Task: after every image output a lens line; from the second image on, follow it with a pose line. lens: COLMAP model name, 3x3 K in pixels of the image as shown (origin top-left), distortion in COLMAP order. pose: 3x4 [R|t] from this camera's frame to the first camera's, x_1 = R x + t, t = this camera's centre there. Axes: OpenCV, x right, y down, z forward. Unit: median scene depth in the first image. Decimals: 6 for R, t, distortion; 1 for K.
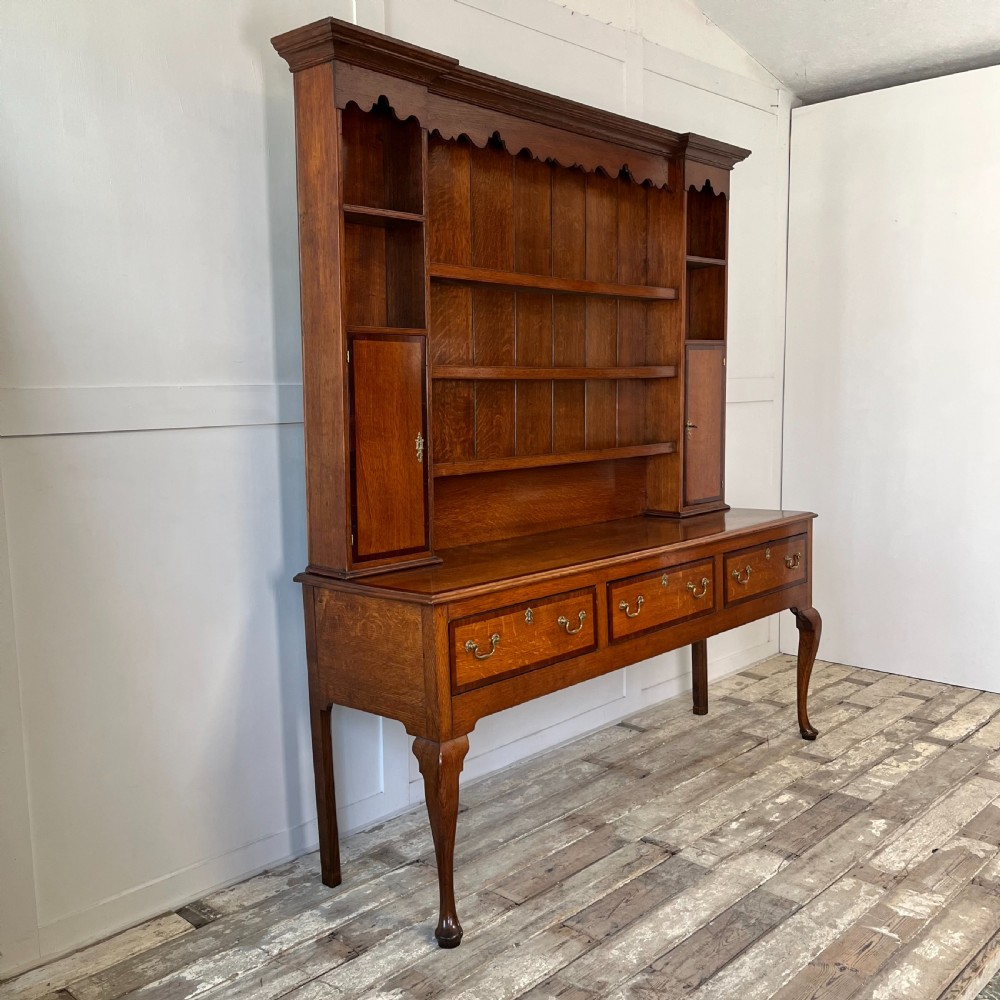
lens RADIAL K [[1014.2, 0, 481.8], [0, 1014.2, 514.4], [0, 0, 1]] dist [0.016437, 0.000000]
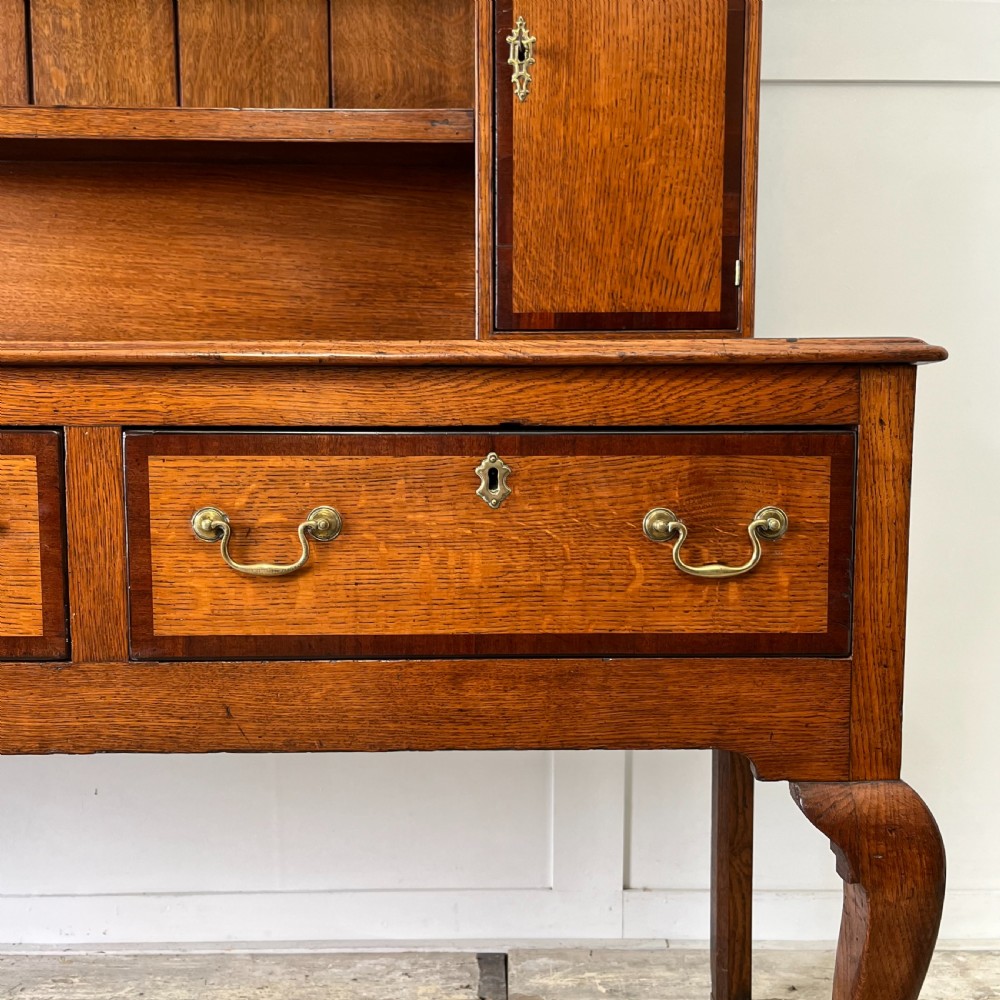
lens RADIAL K [[1014.2, 0, 500.5], [0, 1014.2, 502.8], [0, 0, 1]] dist [0.016437, 0.000000]
pose [[0.705170, 0.093789, -0.702807, 0.499510], [-0.106913, 0.993945, 0.025369, 0.042996], [0.700931, 0.057249, 0.710928, 0.948856]]
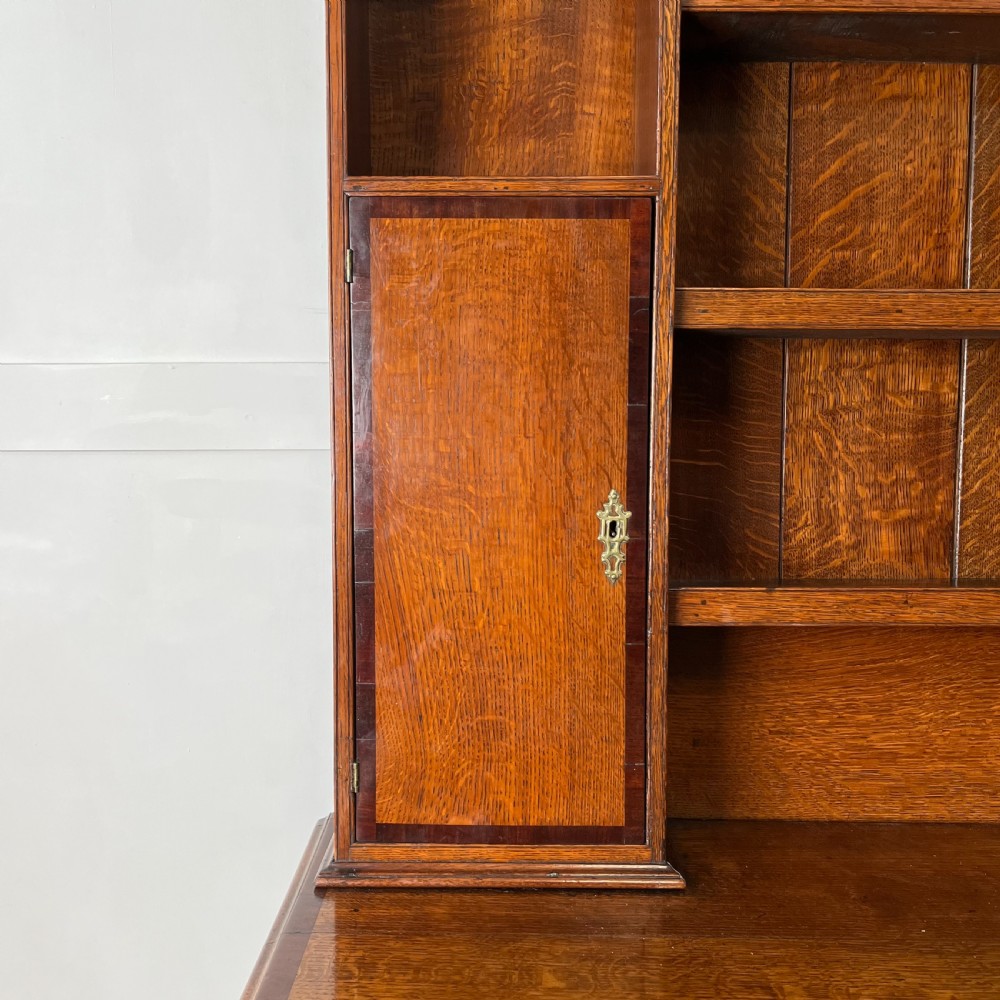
lens RADIAL K [[1014.2, 0, 493.2], [0, 1014.2, 498.6], [0, 0, 1]] dist [0.016437, 0.000000]
pose [[0.678962, 0.076454, -0.730182, 0.136974], [-0.101465, 0.994791, 0.009812, -0.068699], [0.727128, 0.067426, 0.683183, 0.659639]]
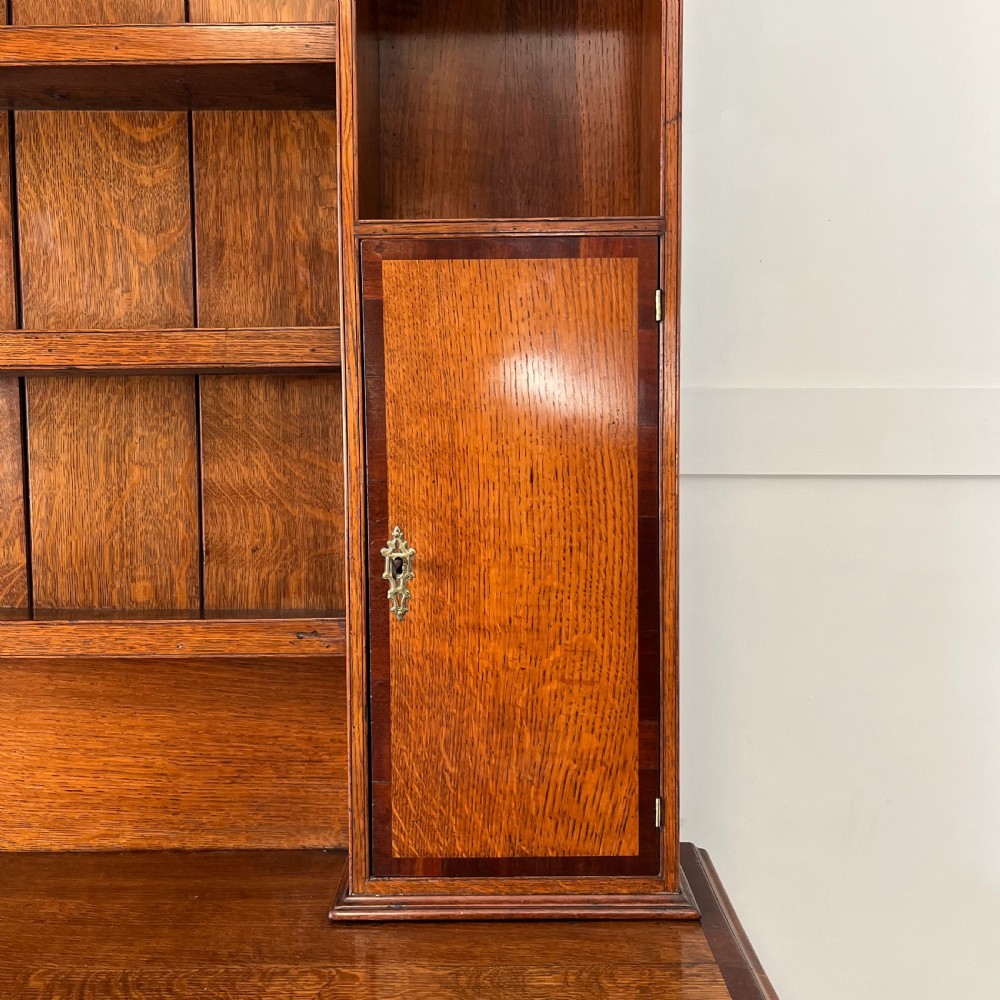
lens RADIAL K [[1014.2, 0, 503.0], [0, 1014.2, 494.2], [0, 0, 1]] dist [0.016437, 0.000000]
pose [[0.690885, 0.060172, -0.720456, 0.479336], [-0.102404, 0.994628, -0.015130, -0.123371], [0.715675, 0.084231, 0.693336, 1.007296]]
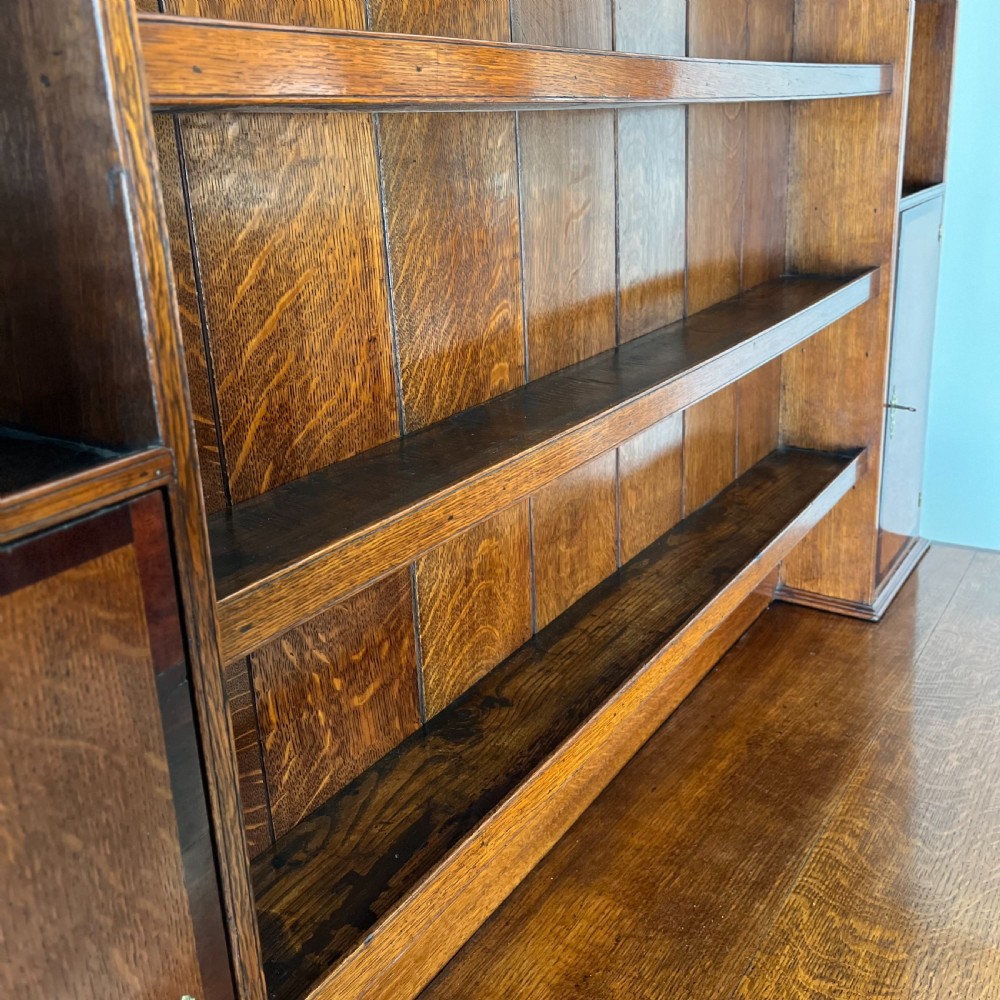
lens RADIAL K [[1014.2, 0, 496.5], [0, 1014.2, 429.4], [0, 0, 1]] dist [0.016437, 0.000000]
pose [[0.985963, -0.083244, 0.144730, -0.021717], [0.059724, 0.985330, 0.159866, -0.183420], [-0.155915, -0.148978, 0.976471, 0.734969]]
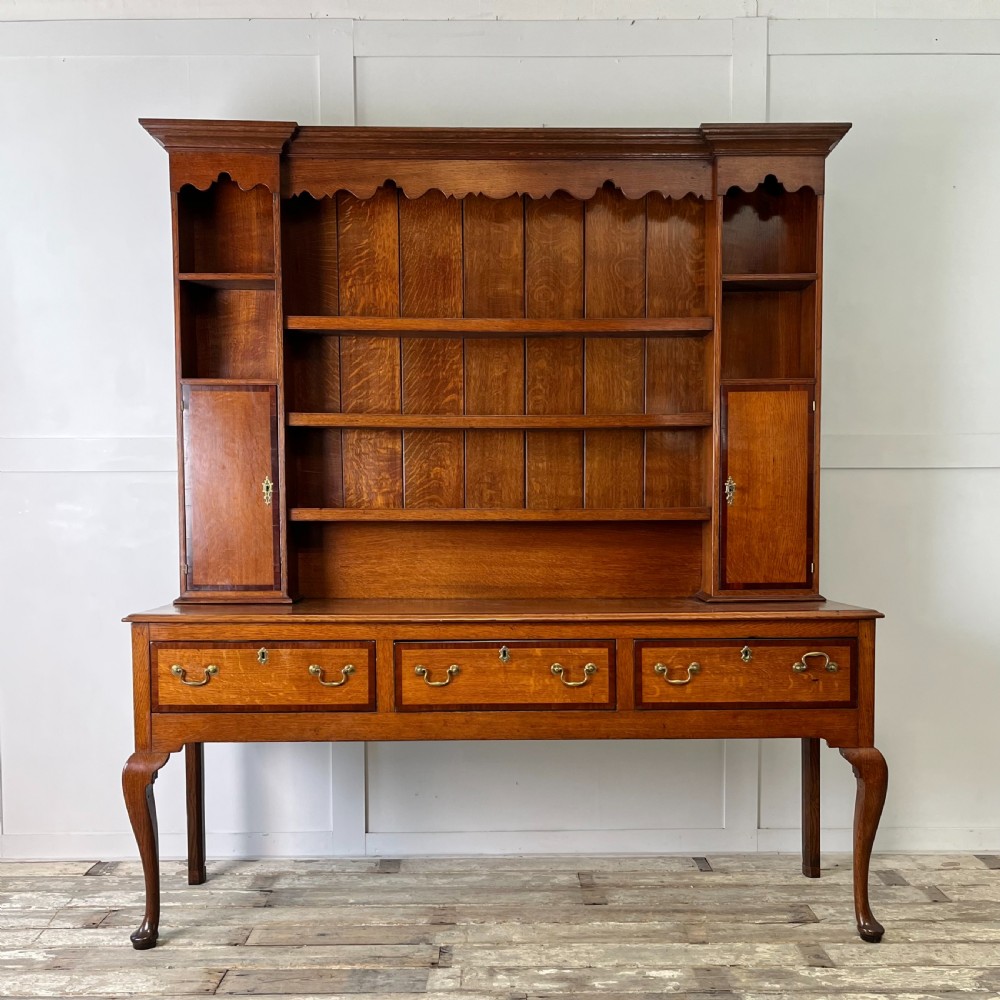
lens RADIAL K [[1014.2, 0, 506.2], [0, 1014.2, 571.1], [0, 0, 1]] dist [0.016437, 0.000000]
pose [[0.701302, 0.059459, -0.710381, 0.772258], [-0.099680, 0.994904, -0.015133, 0.007818], [0.705861, 0.081423, 0.703655, 0.388672]]
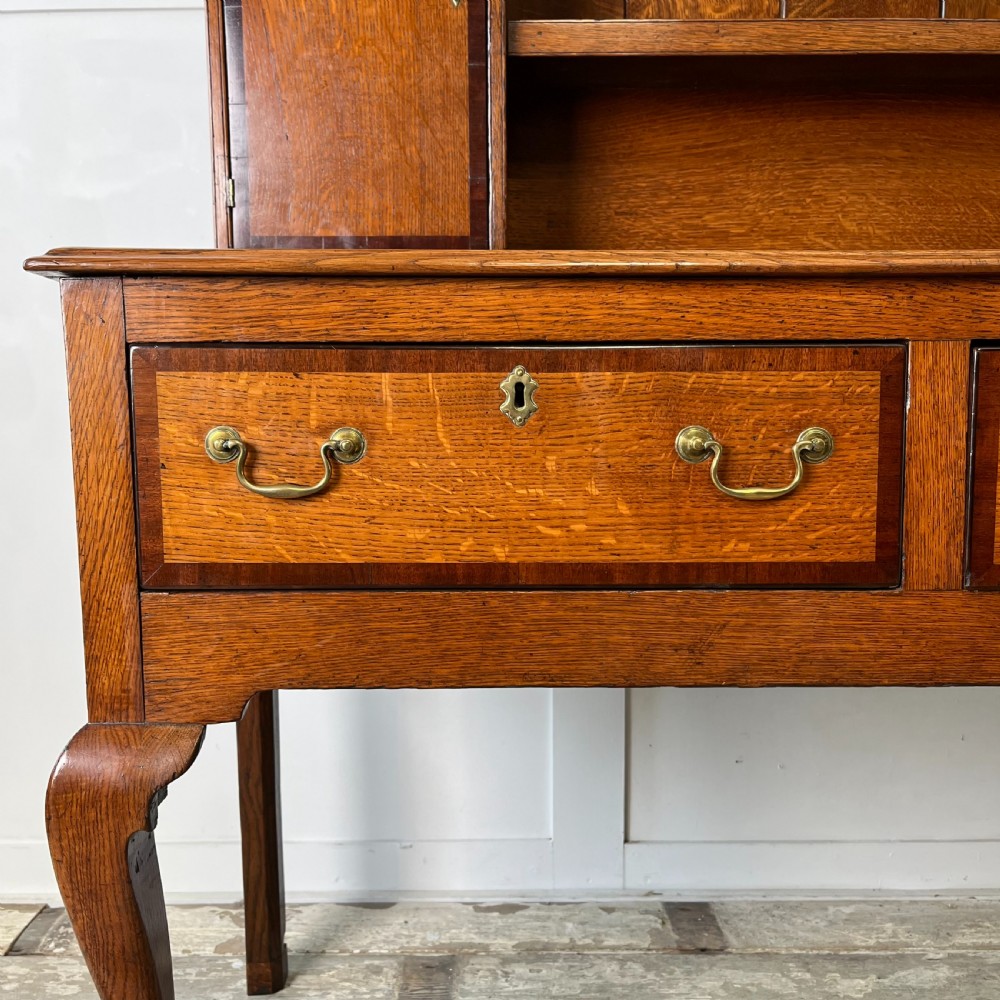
lens RADIAL K [[1014.2, 0, 499.3], [0, 1014.2, 500.5], [0, 0, 1]] dist [0.016437, 0.000000]
pose [[0.693784, 0.109332, -0.711836, 0.211482], [-0.097839, 0.993555, 0.057244, 0.096163], [0.713507, 0.029930, 0.700009, 0.670727]]
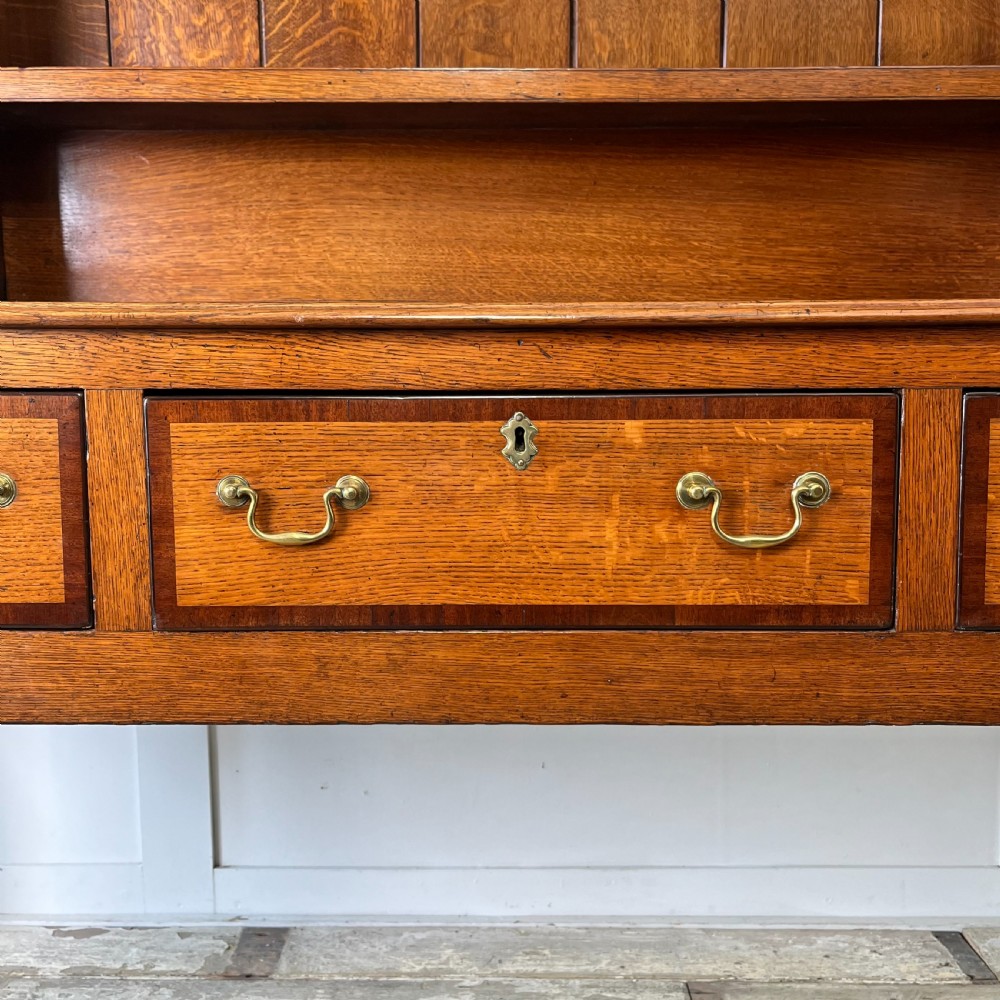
lens RADIAL K [[1014.2, 0, 496.9], [0, 1014.2, 498.7], [0, 0, 1]] dist [0.016437, 0.000000]
pose [[0.685648, 0.102776, -0.720641, 0.355034], [-0.103152, 0.993711, 0.043578, 0.068013], [0.720587, 0.044456, 0.691938, 0.809671]]
